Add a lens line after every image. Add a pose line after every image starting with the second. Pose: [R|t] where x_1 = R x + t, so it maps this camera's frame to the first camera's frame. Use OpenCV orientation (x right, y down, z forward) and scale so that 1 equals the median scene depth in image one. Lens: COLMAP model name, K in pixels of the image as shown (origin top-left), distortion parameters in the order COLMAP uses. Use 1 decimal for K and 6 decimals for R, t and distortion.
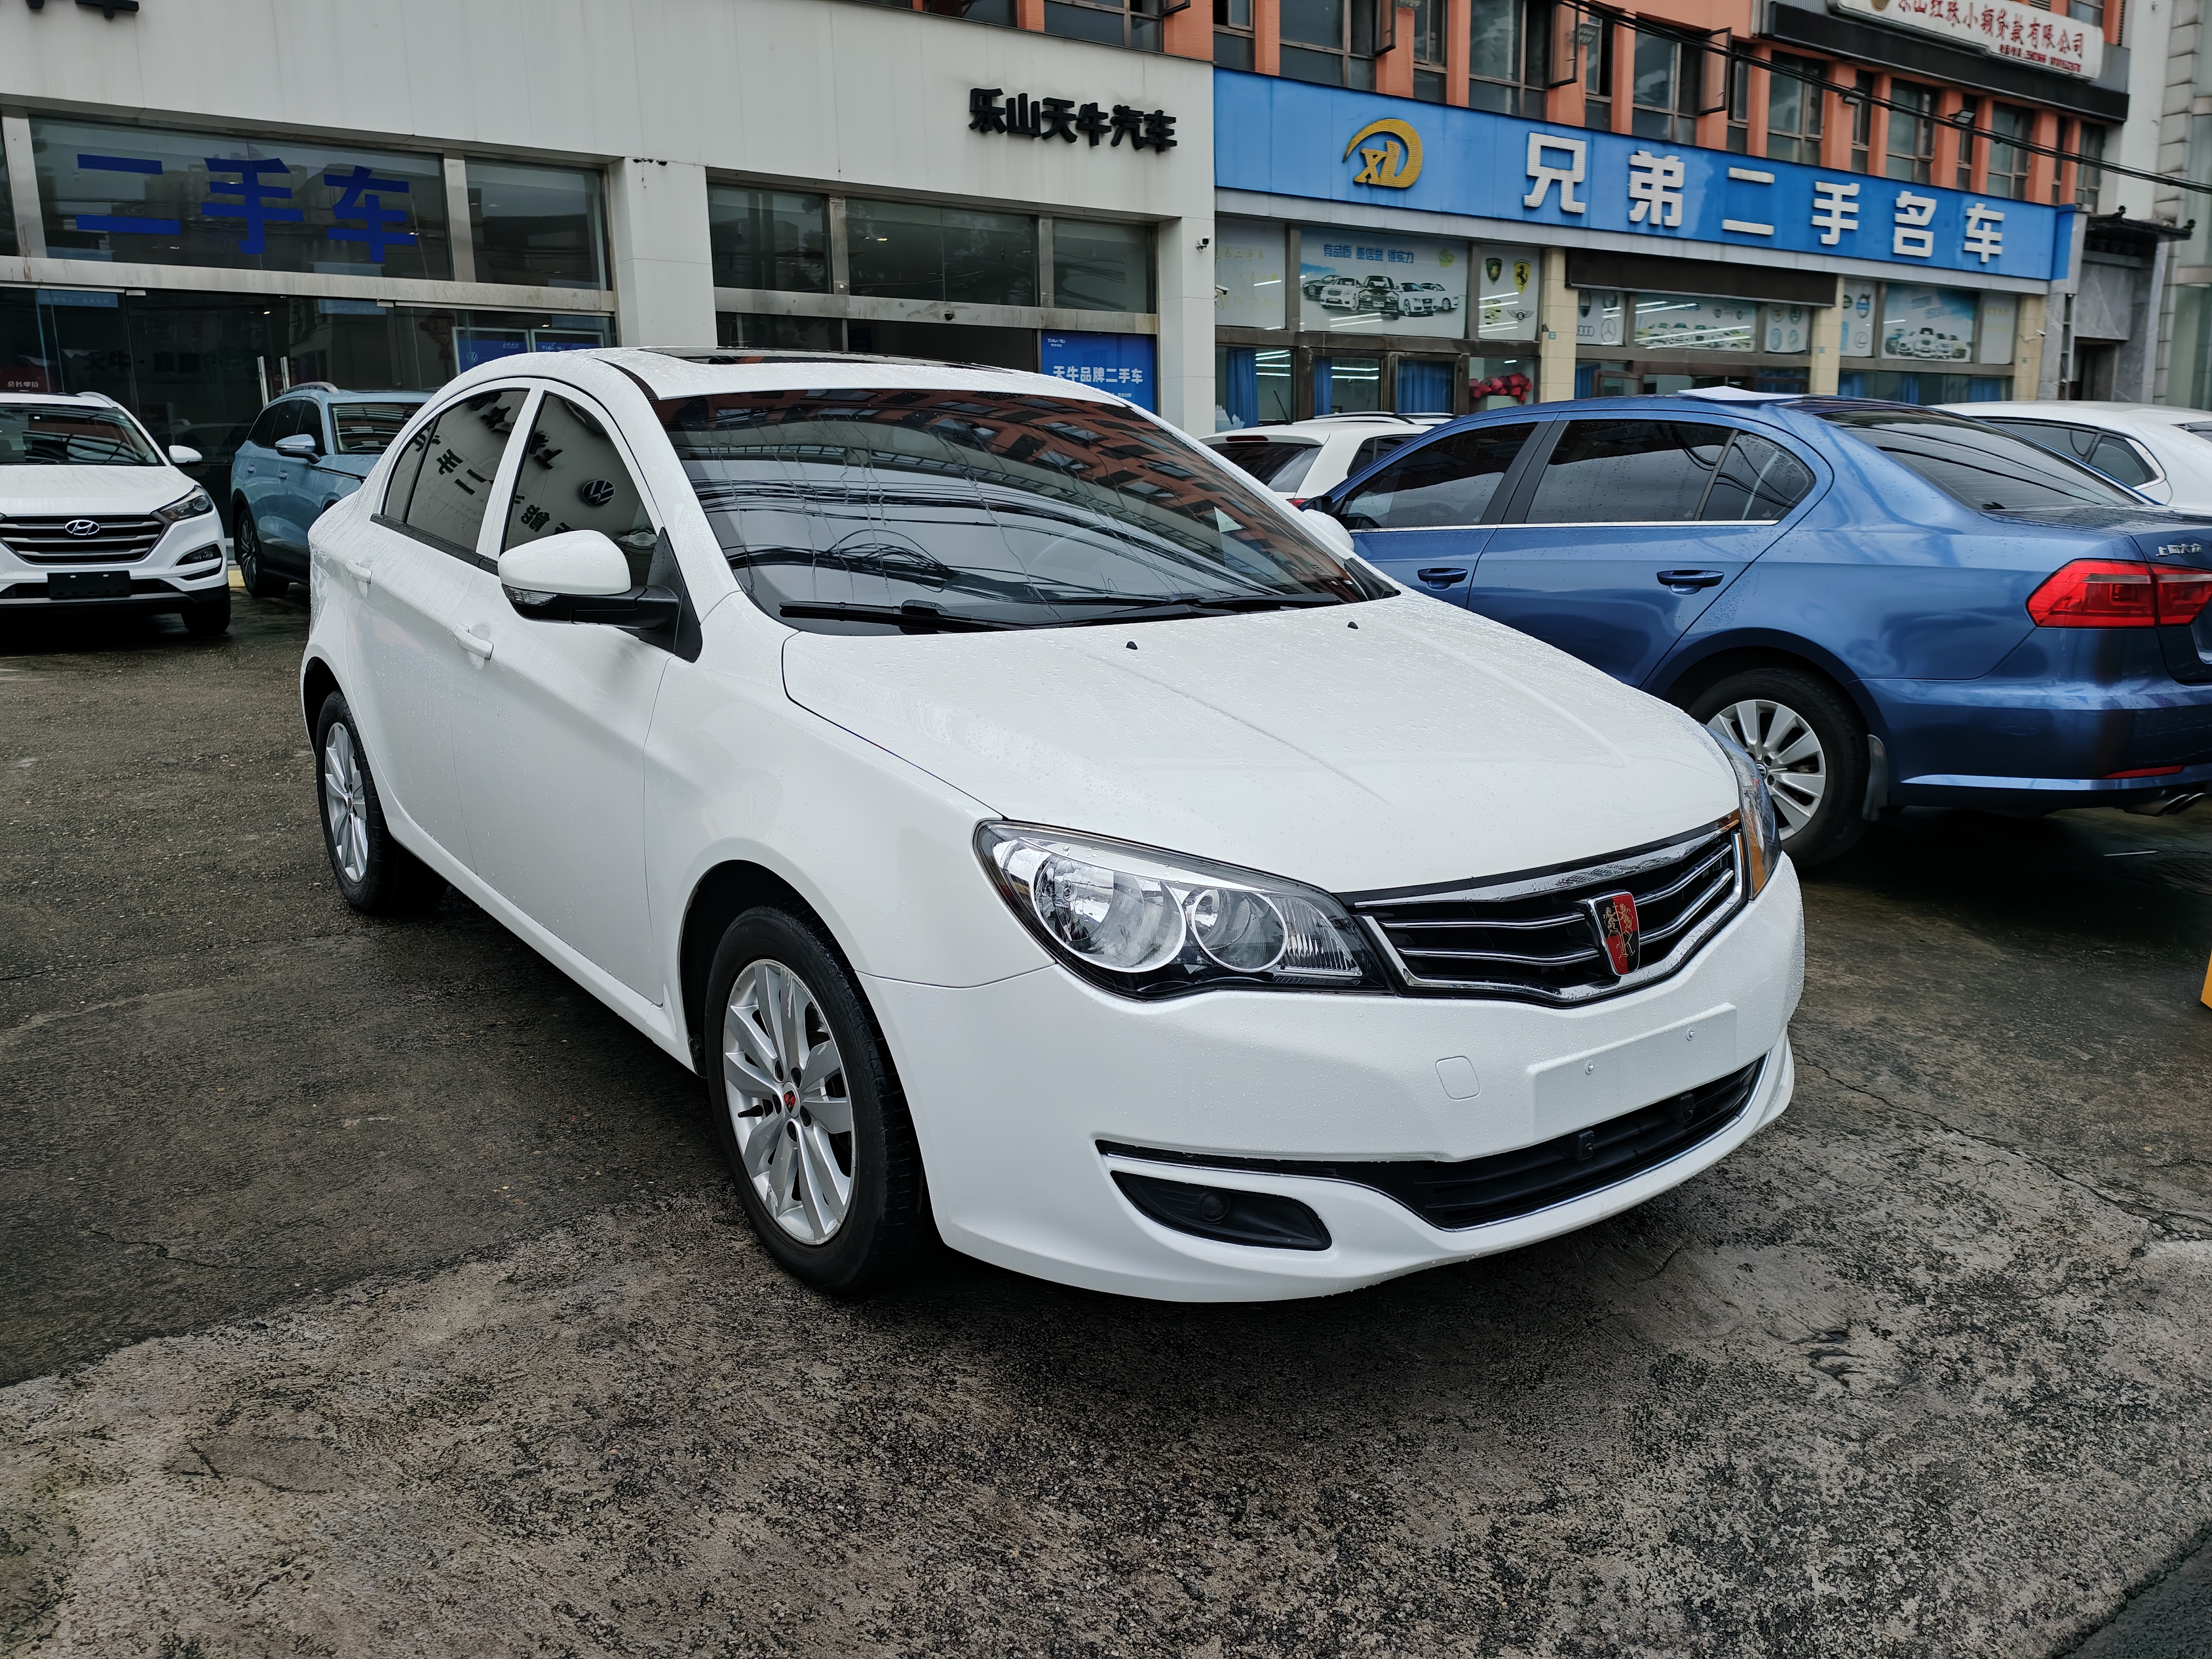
lens RADIAL K [[1674.8, 0, 1075.2], [0, 1674.8, 837.9], [0, 0, 1]] dist [0.054342, -0.056526]
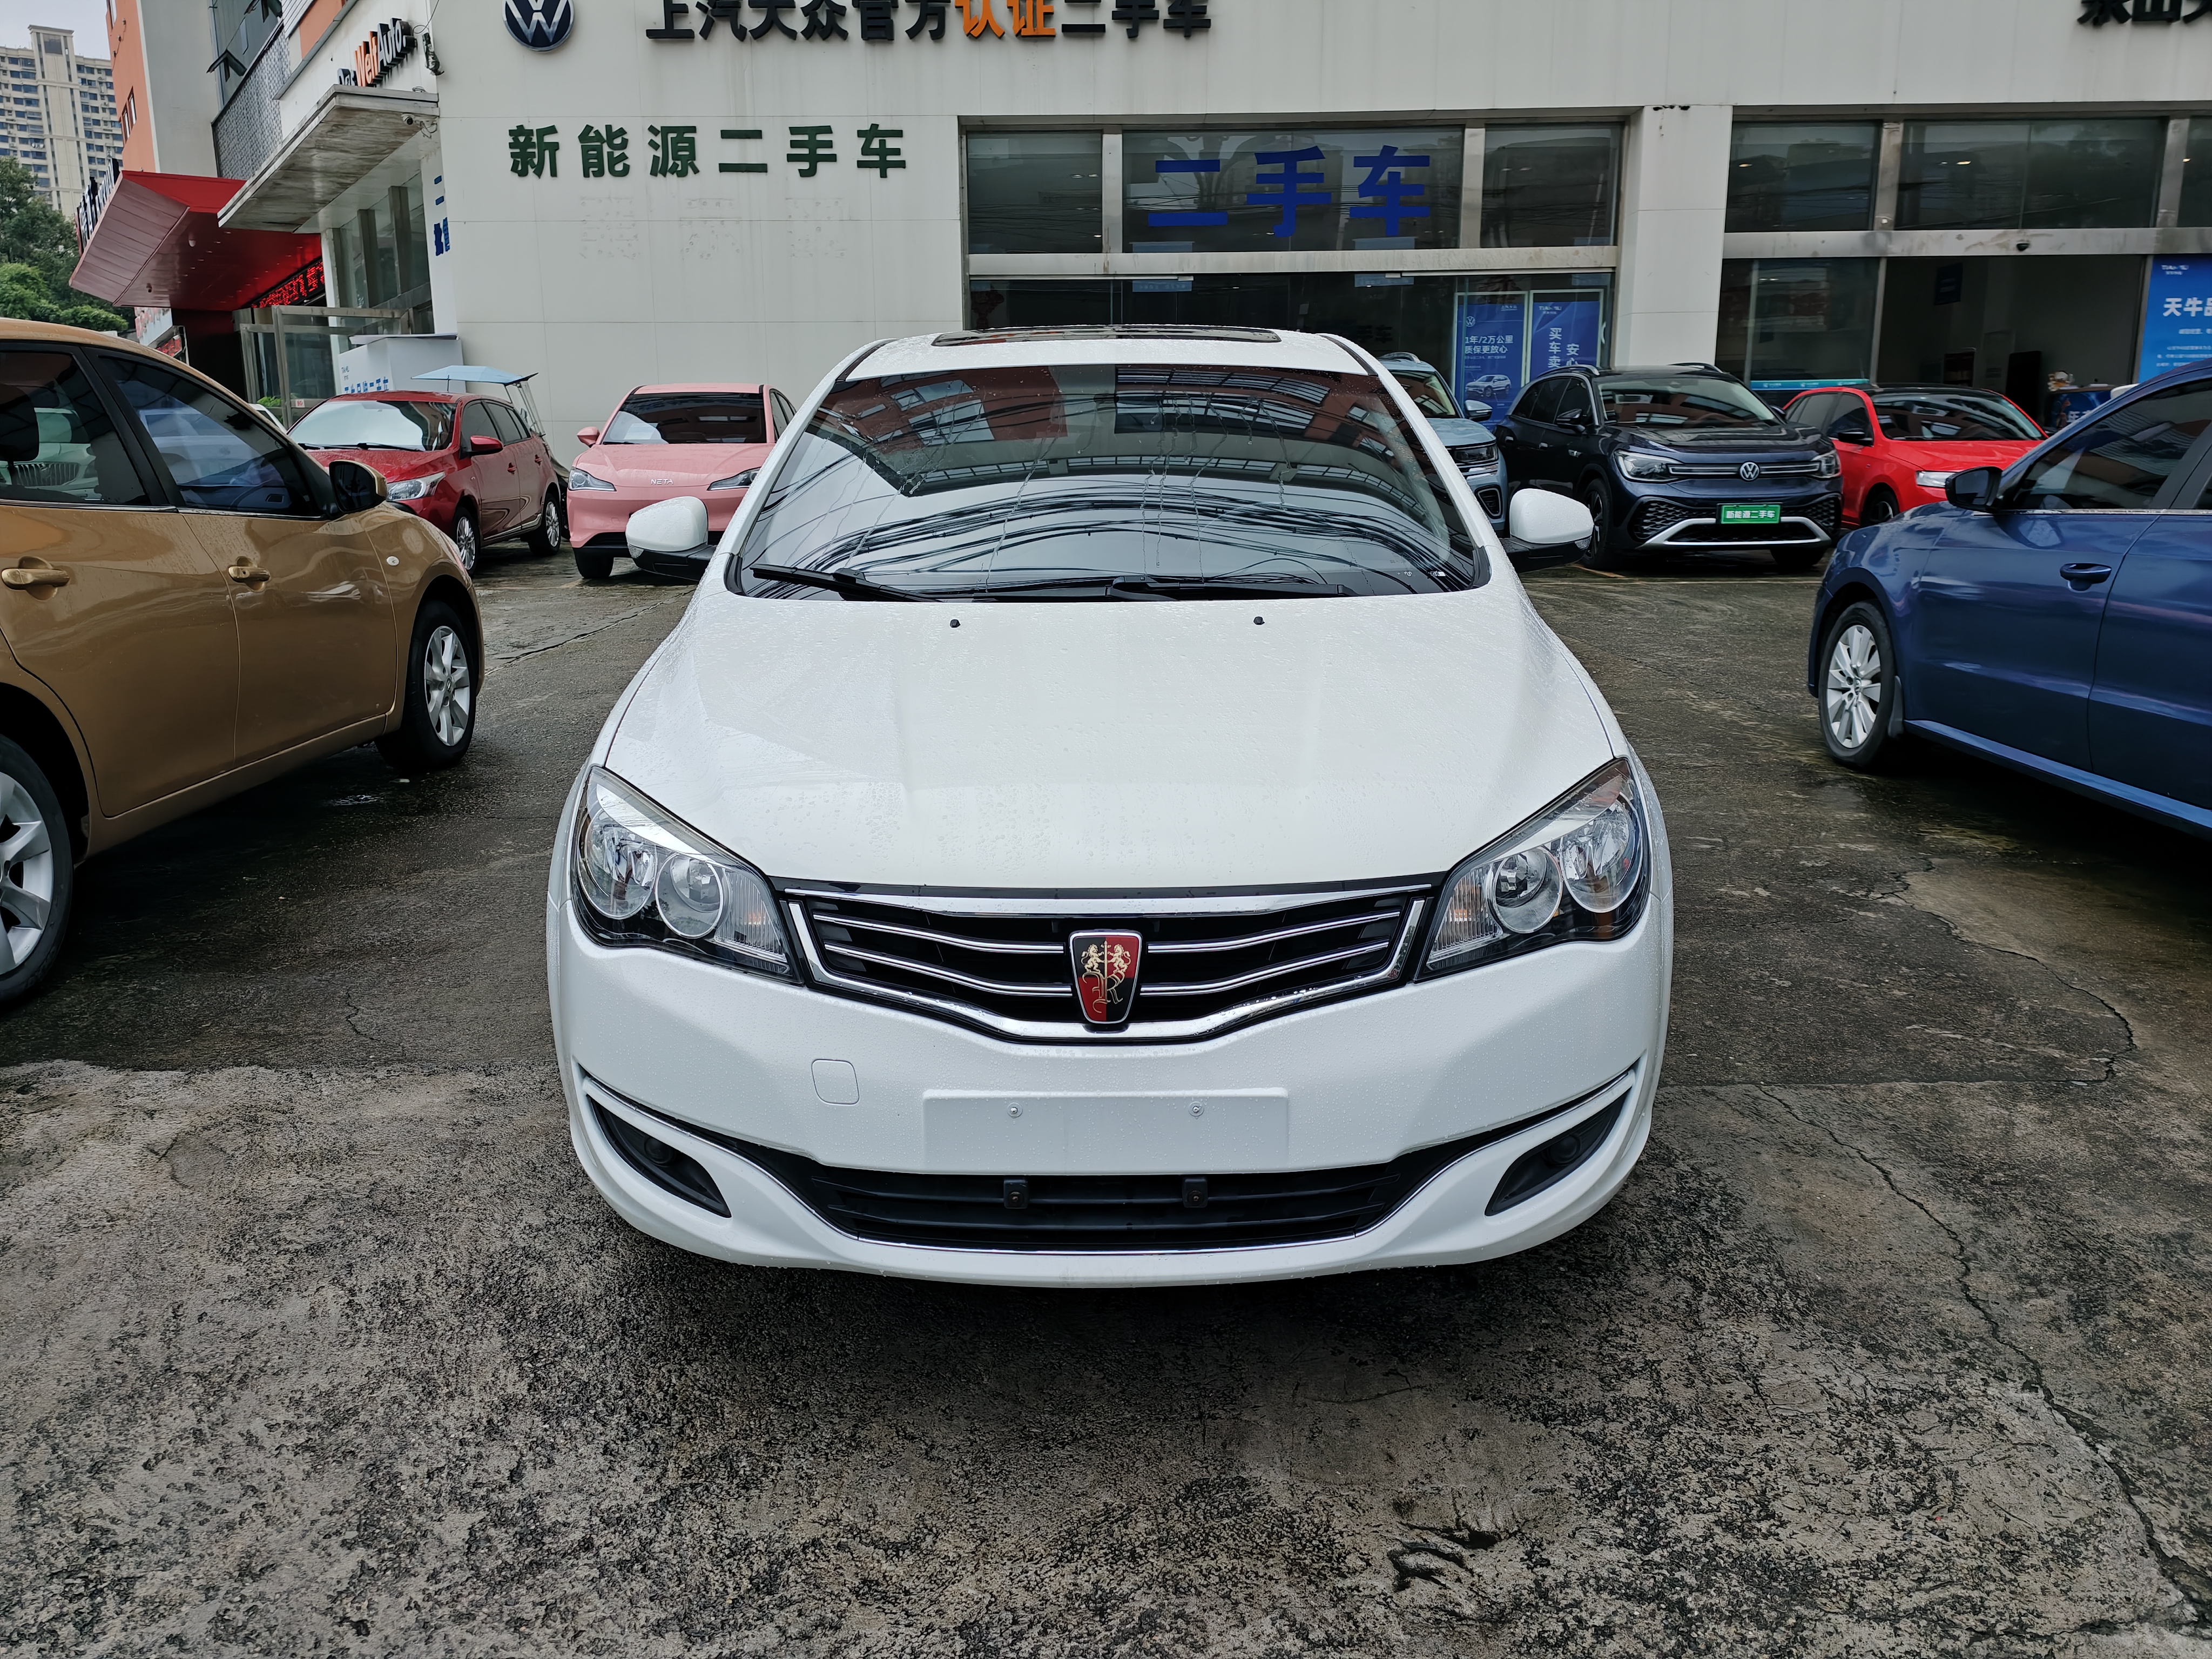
lens RADIAL K [[1674.8, 0, 1083.9], [0, 1674.8, 828.0], [0, 0, 1]] dist [0.054342, -0.056526]
pose [[0.802326, 0.138033, -0.580707, 0.663157], [-0.126849, 0.990101, 0.060086, -0.059827], [0.583252, 0.025453, 0.811893, 0.213691]]
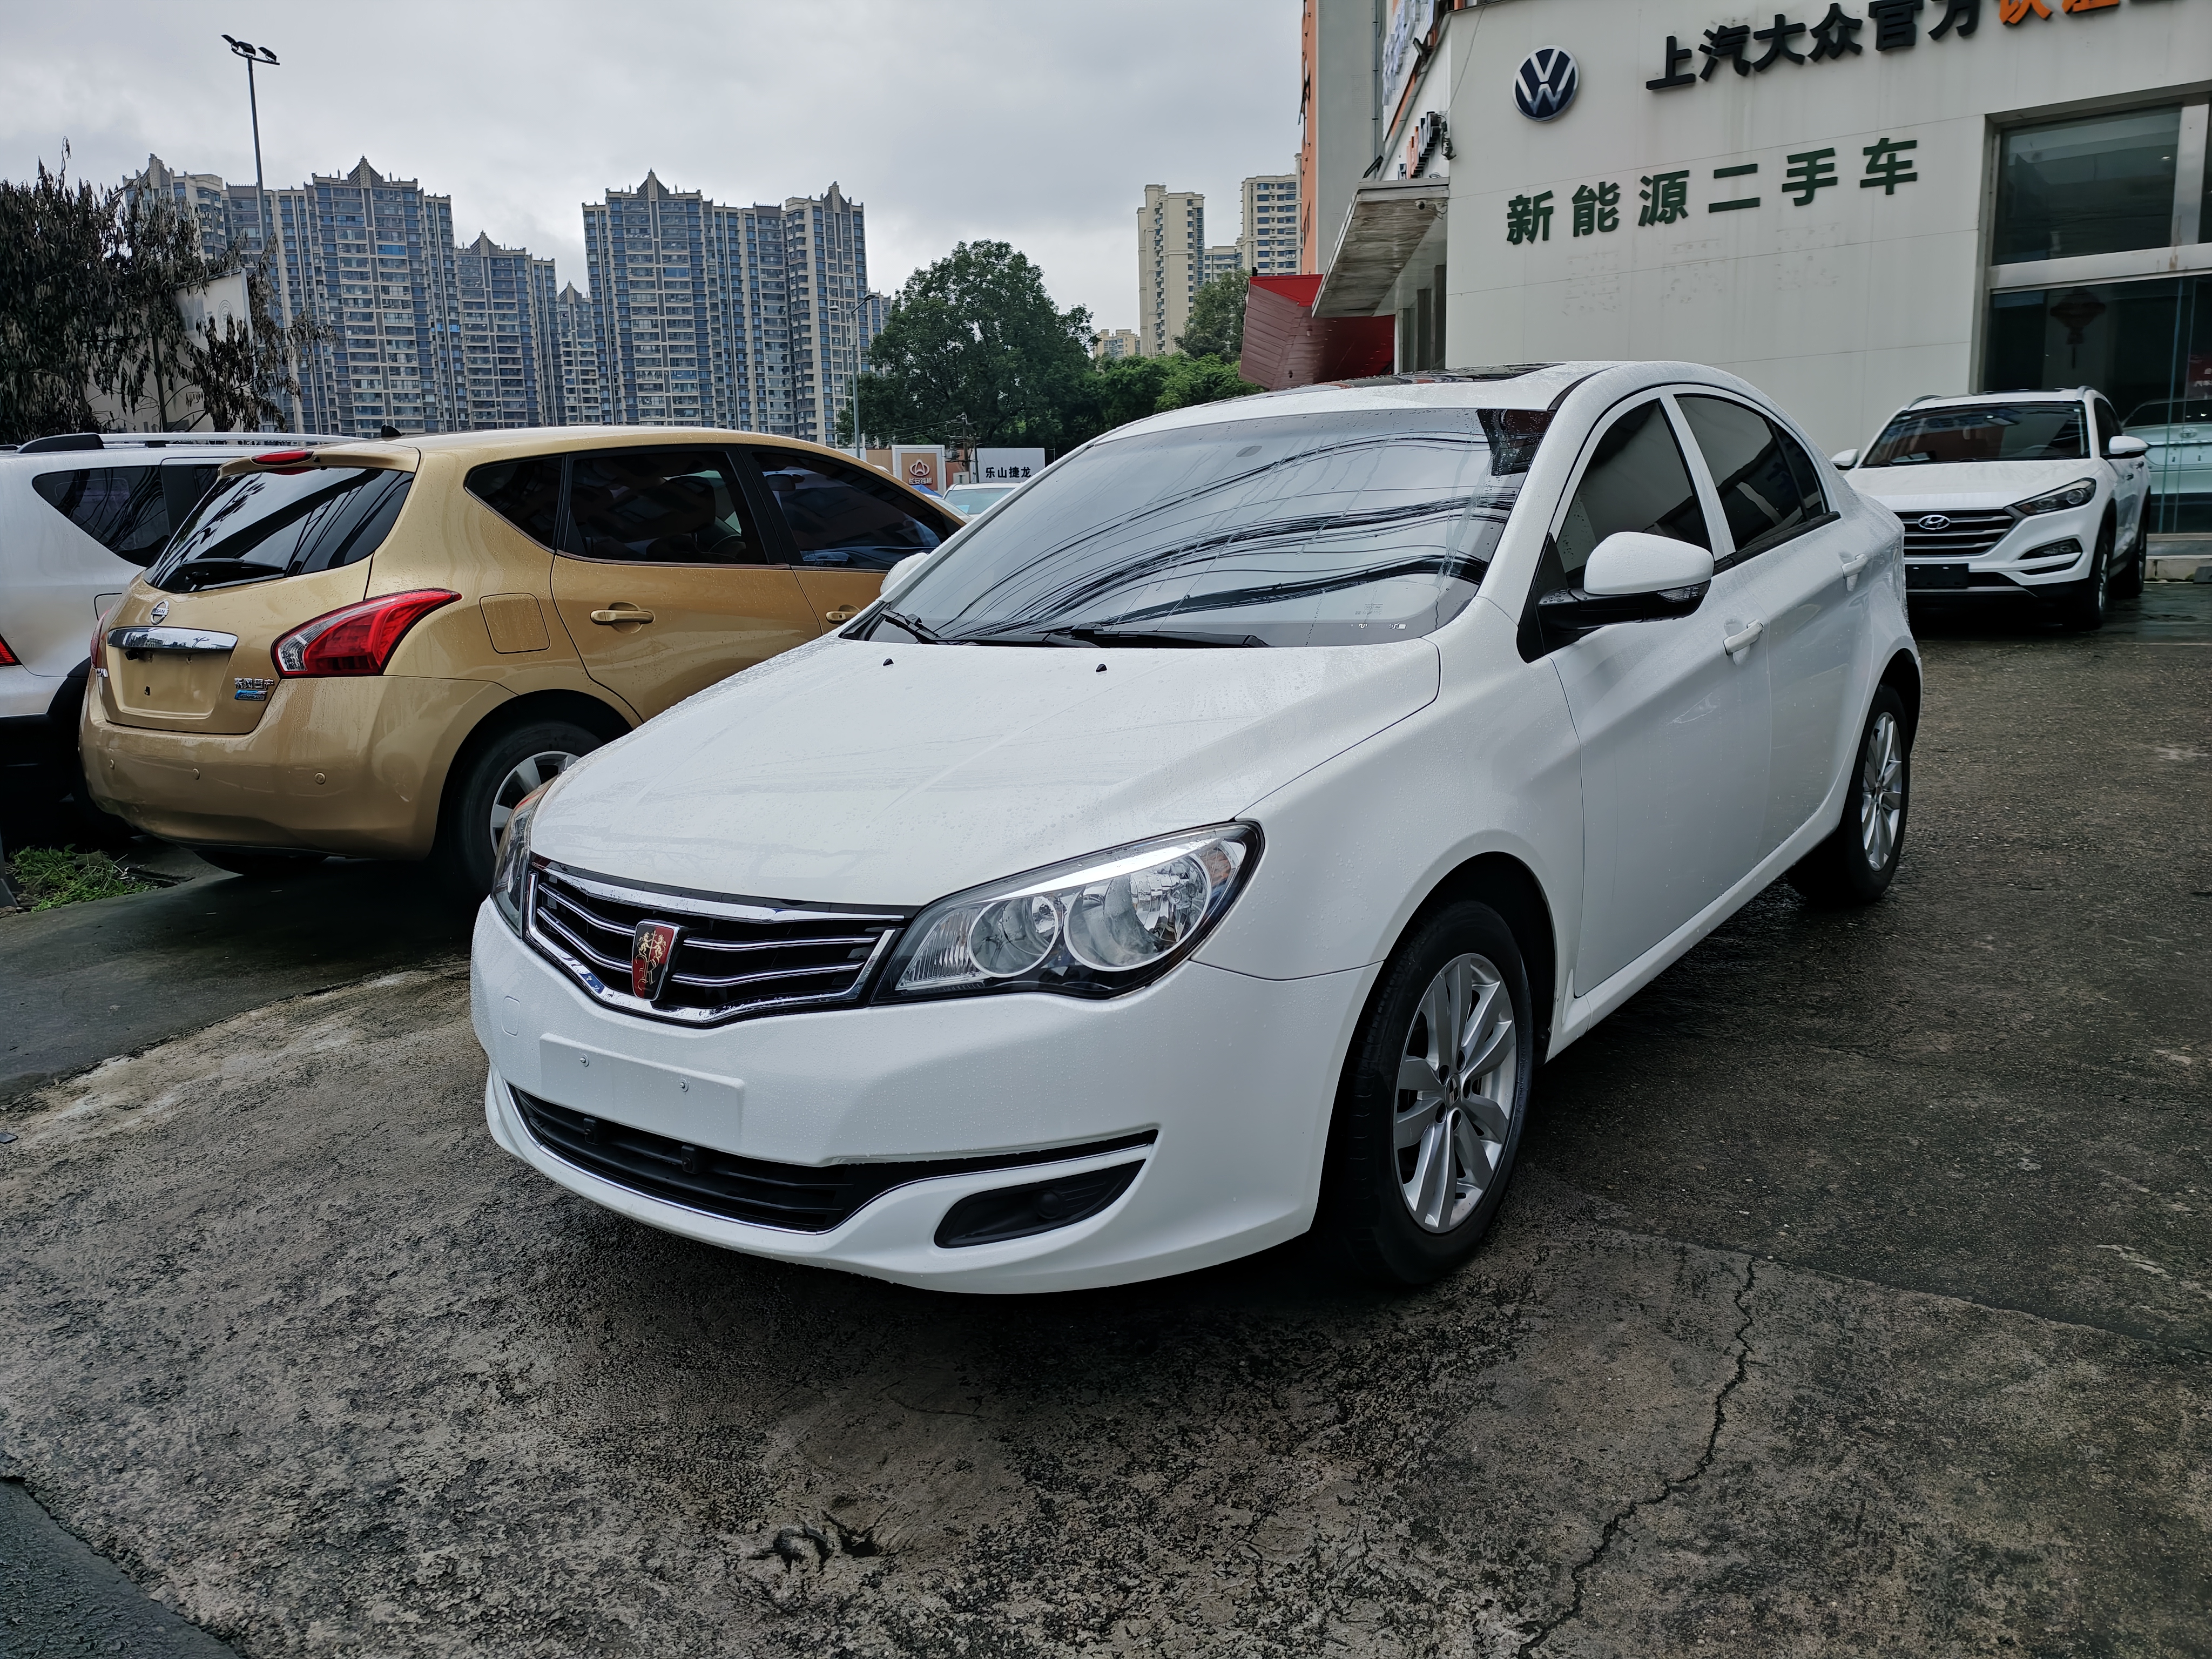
lens RADIAL K [[1674.8, 0, 1106.1], [0, 1674.8, 826.7], [0, 0, 1]] dist [0.054342, -0.056526]
pose [[0.295392, 0.172390, -0.939694, 1.112797], [-0.167671, 0.977674, 0.126650, -0.165618], [0.940548, 0.120148, 0.317702, 0.744488]]
